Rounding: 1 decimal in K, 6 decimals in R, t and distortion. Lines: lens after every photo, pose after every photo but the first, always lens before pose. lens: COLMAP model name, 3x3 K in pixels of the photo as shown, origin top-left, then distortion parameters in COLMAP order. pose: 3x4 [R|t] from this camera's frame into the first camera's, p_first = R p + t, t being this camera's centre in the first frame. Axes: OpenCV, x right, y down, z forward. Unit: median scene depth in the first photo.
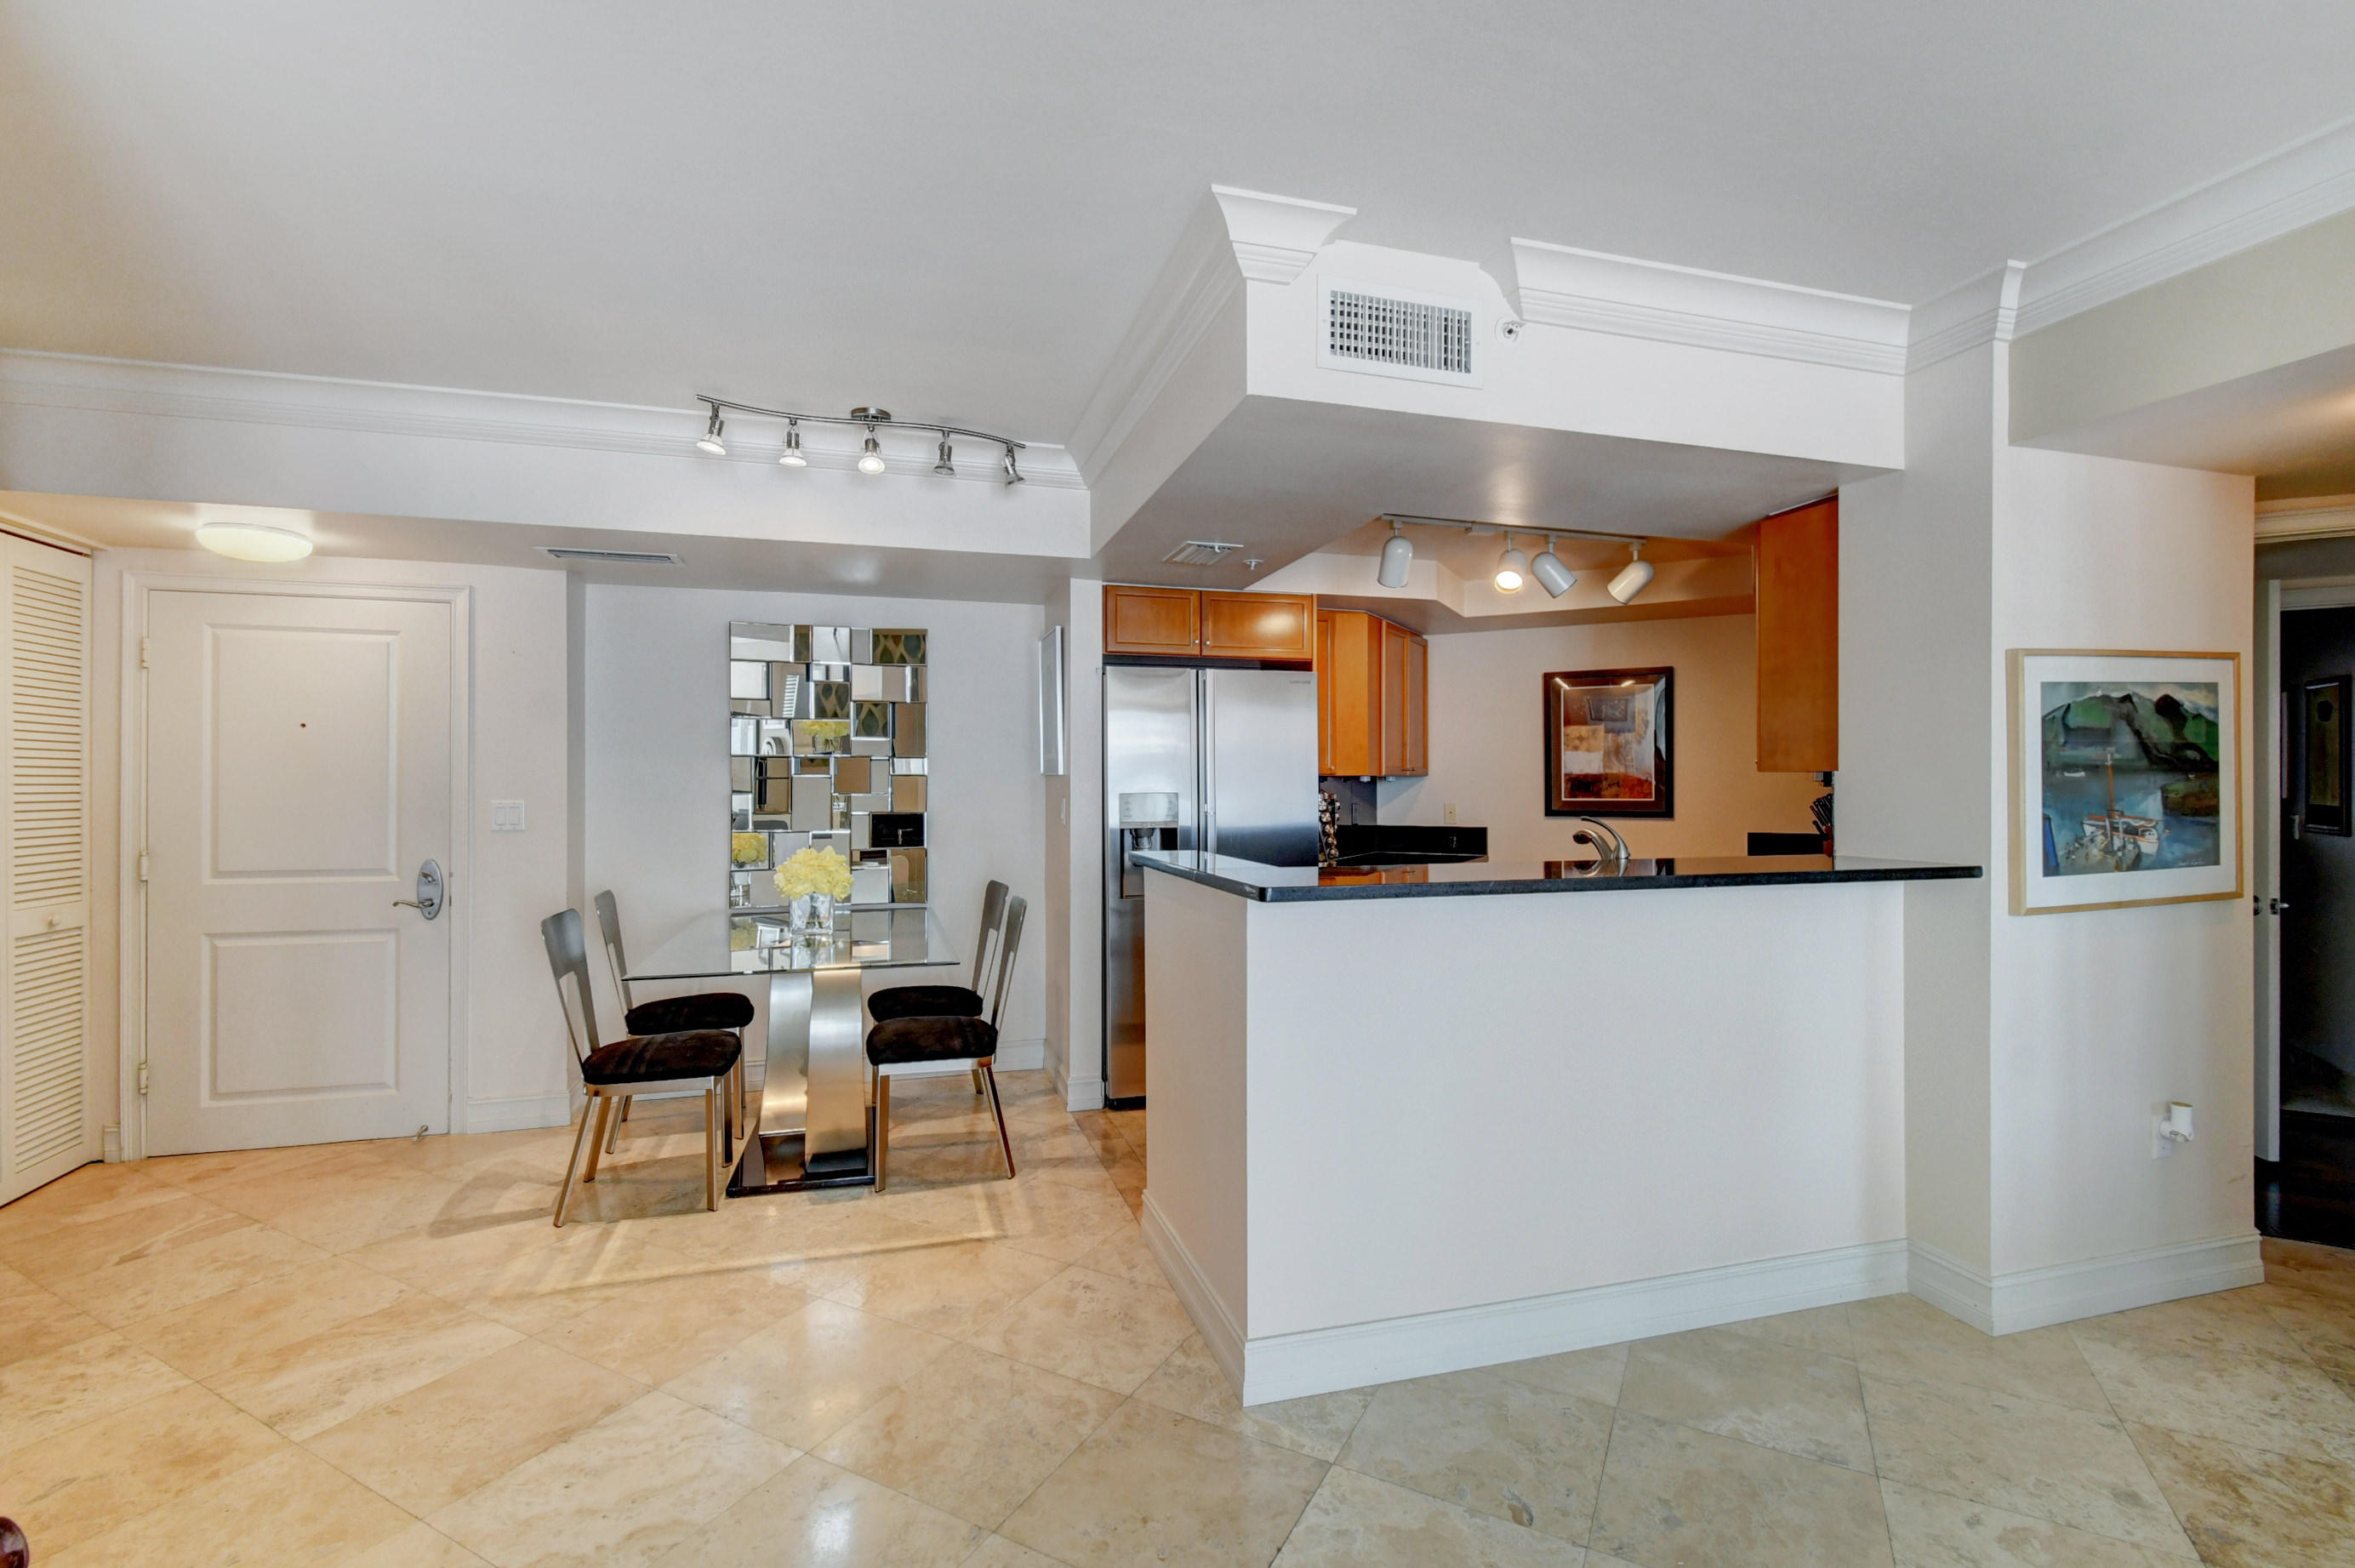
lens RADIAL K [[1036.8, 0, 1177.5], [0, 1036.8, 784.0], [0, 0, 1]] dist [0.011892, -0.006773]
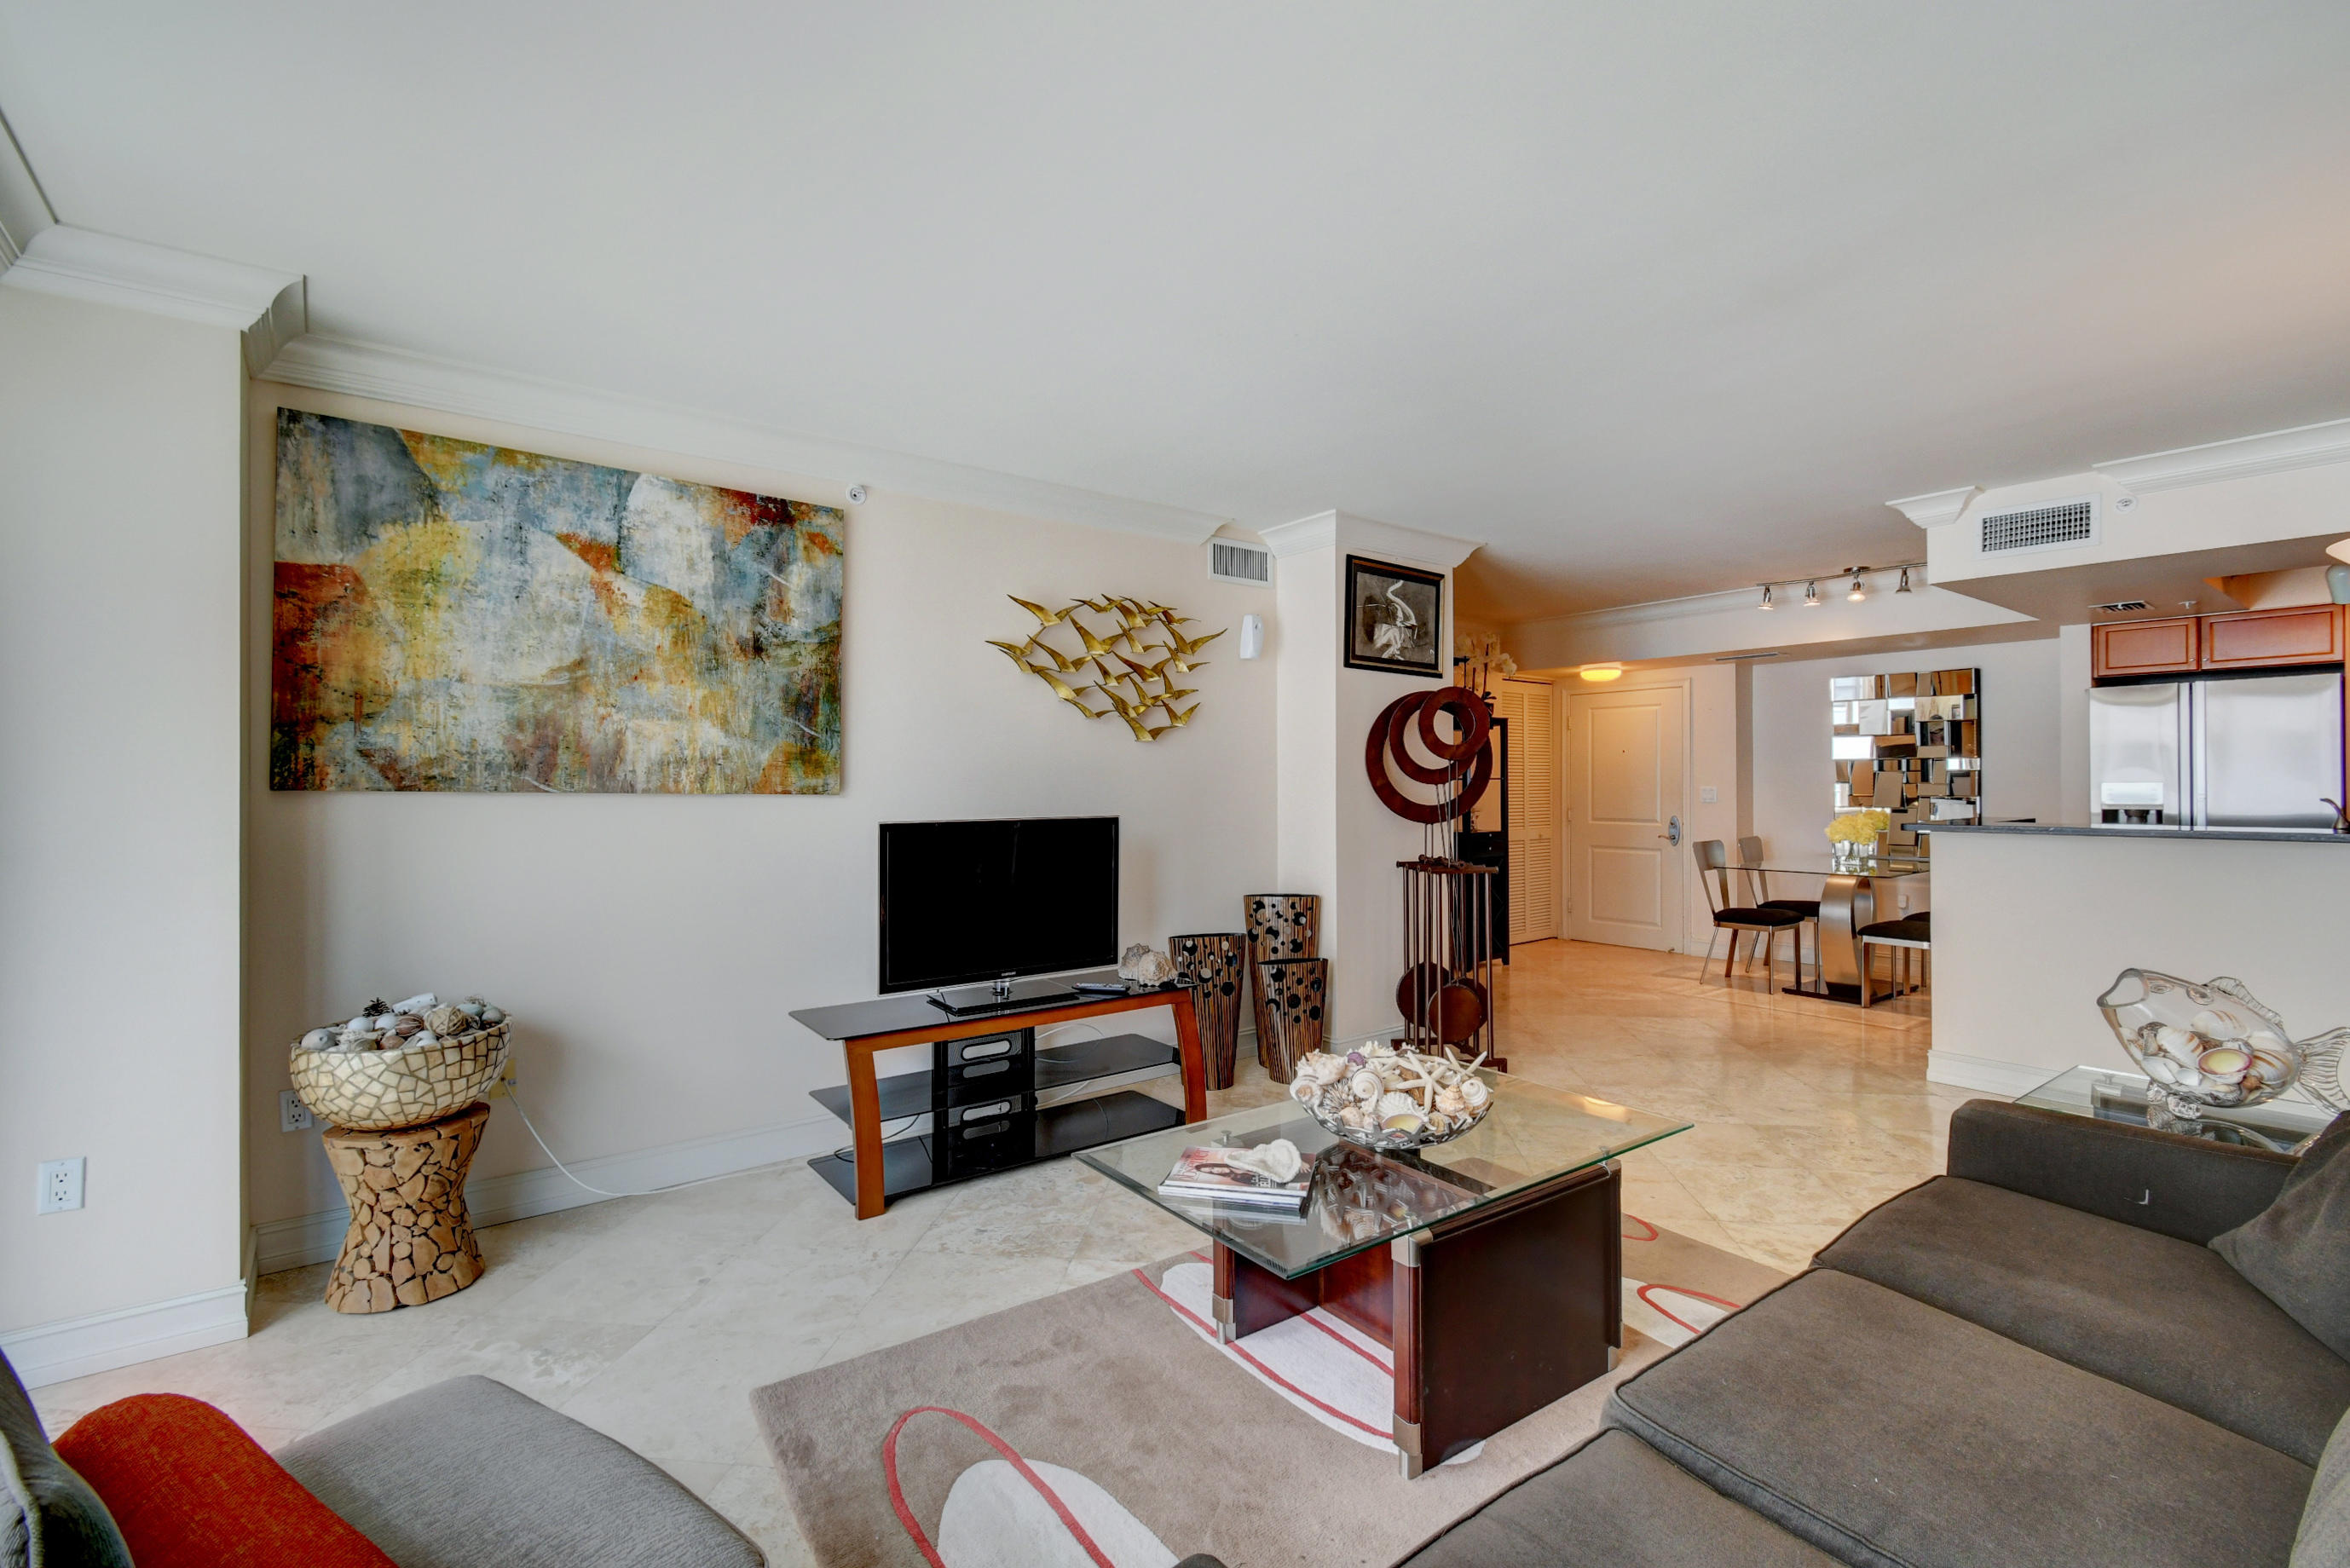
lens RADIAL K [[1045.8, 0, 1175.0], [0, 1045.8, 784.0], [0, 0, 1]] dist [0.000916, 0.000484]
pose [[0.364122, -0.000452, -0.931351, 0.904660], [0.004612, 0.999988, 0.001318, 0.003540], [0.931340, -0.004776, 0.364120, -0.704981]]
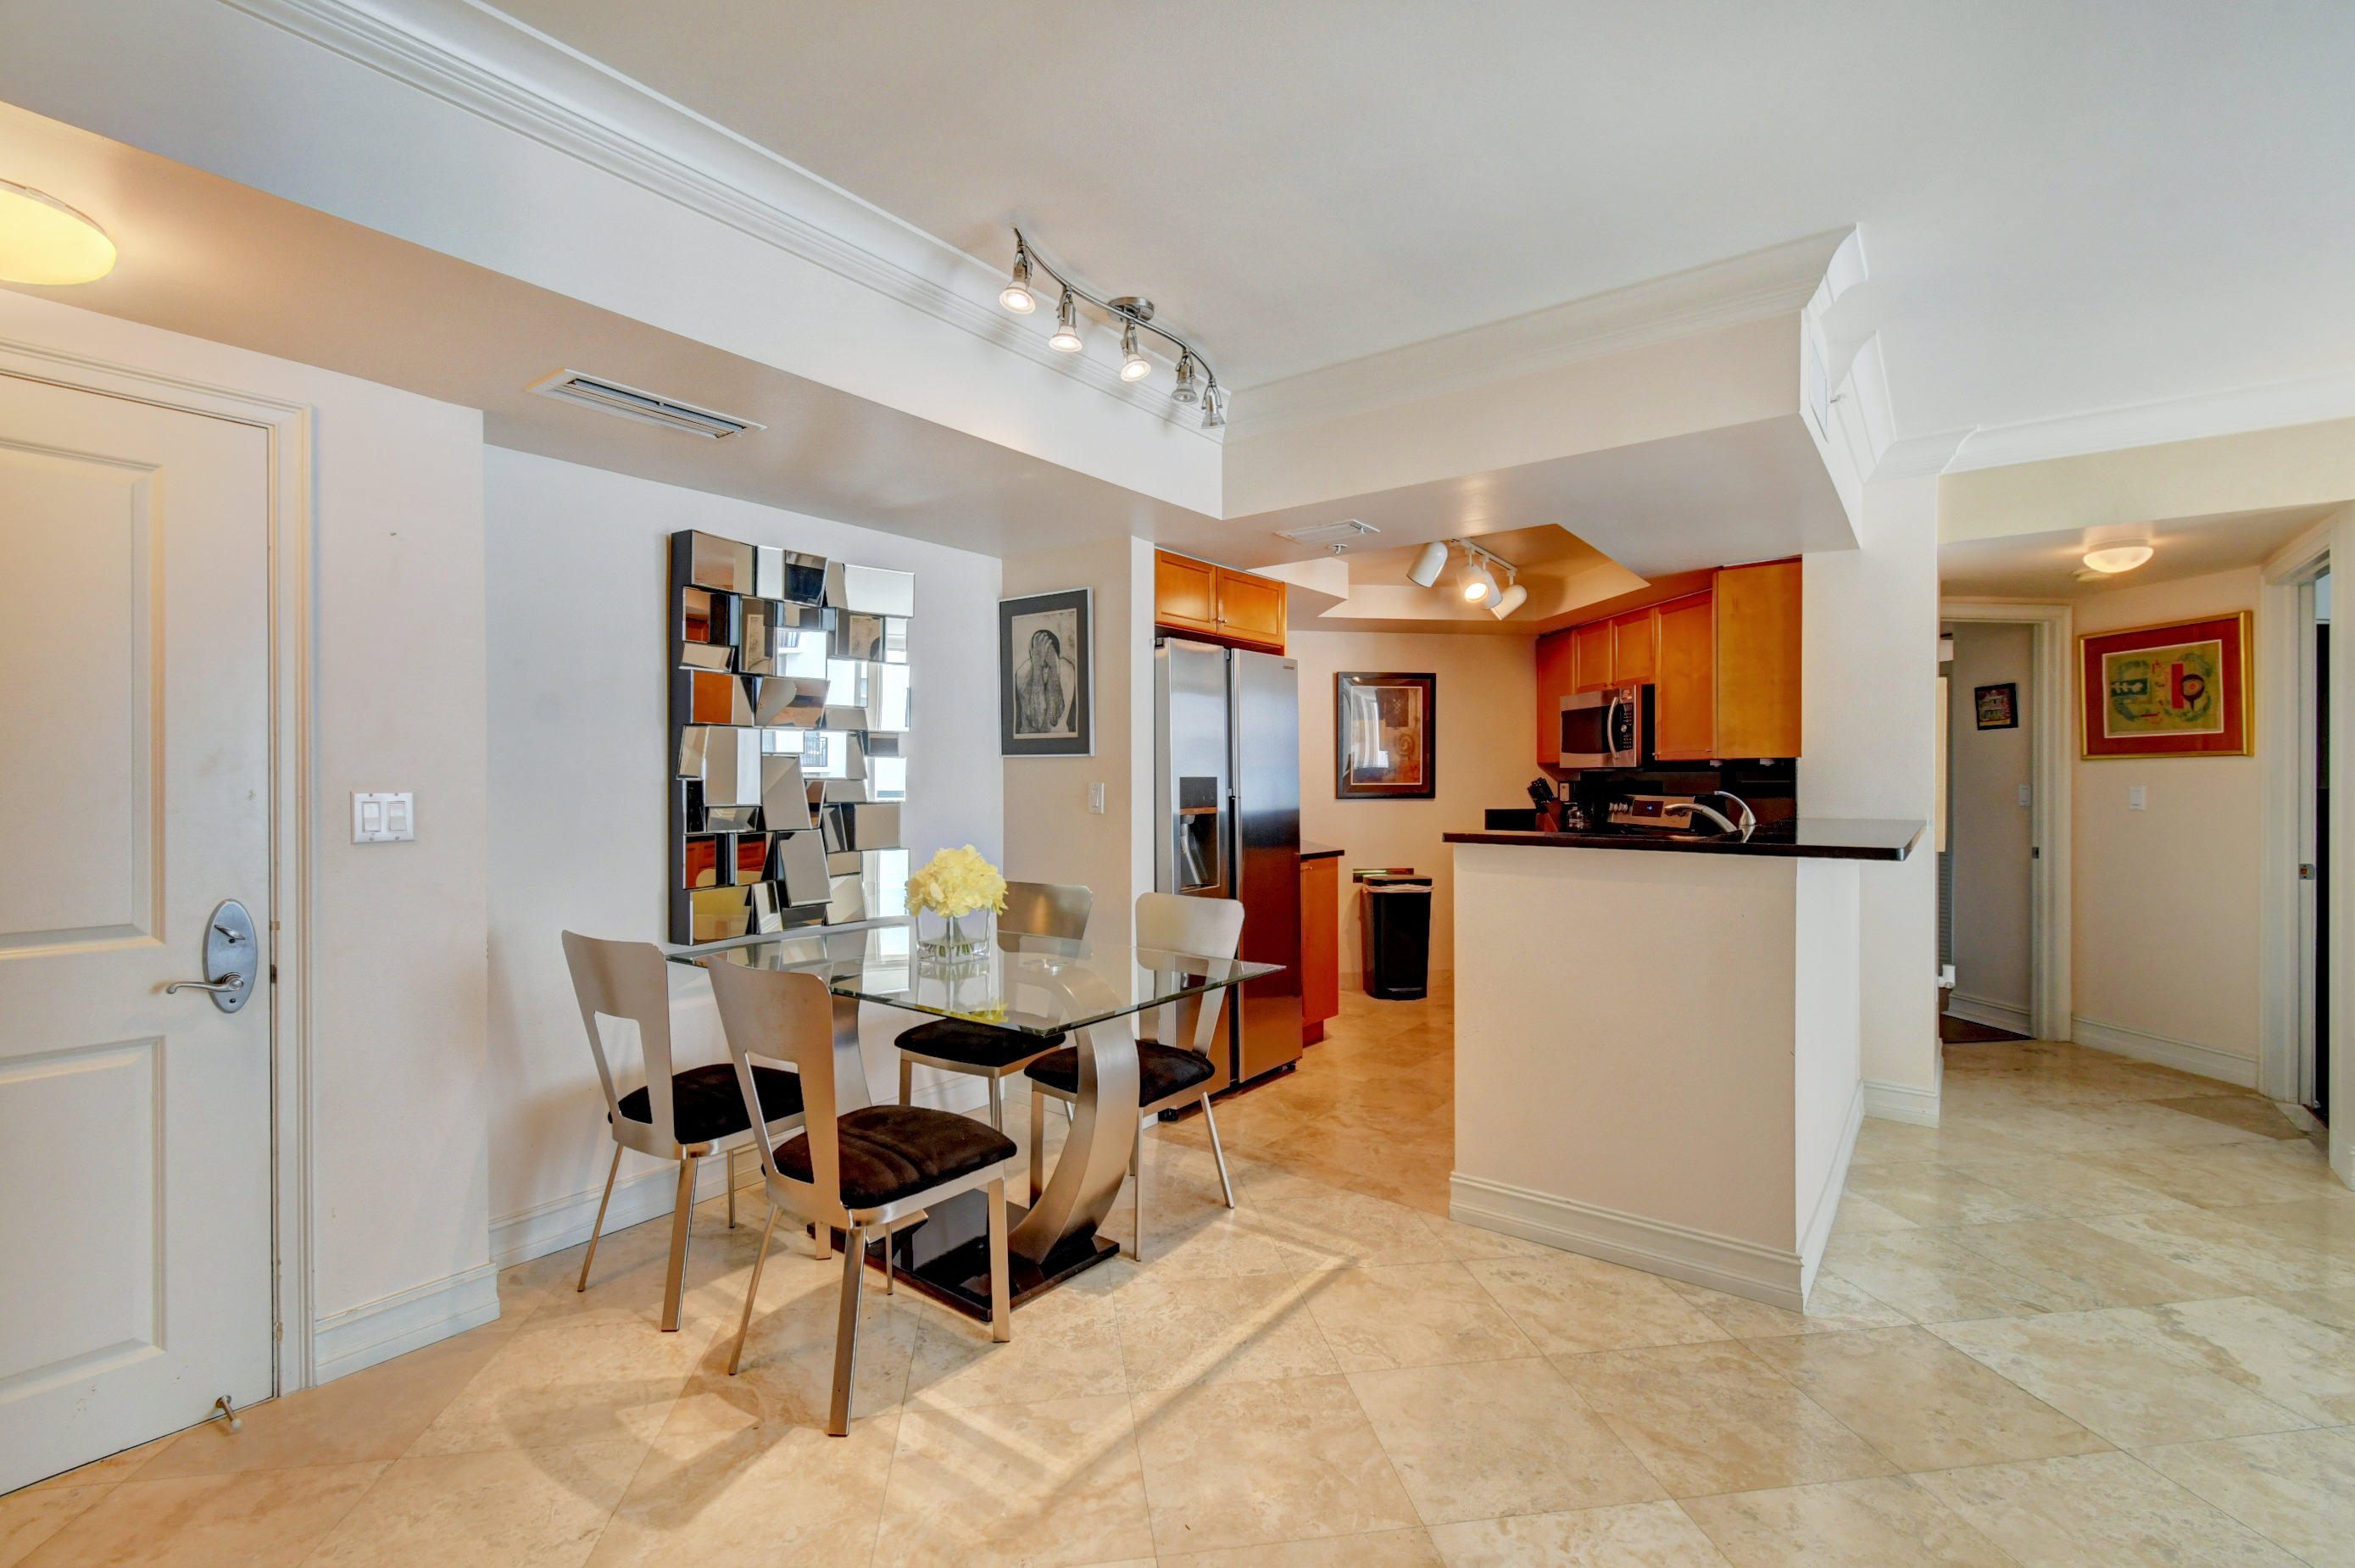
lens RADIAL K [[1036.7, 0, 1177.5], [0, 1036.7, 784.0], [0, 0, 1]] dist [0.011892, -0.006773]
pose [[0.804653, -0.005343, 0.593721, -0.715926], [0.002010, 0.999978, 0.006274, 0.011713], [-0.593741, -0.003855, 0.804647, 0.311077]]
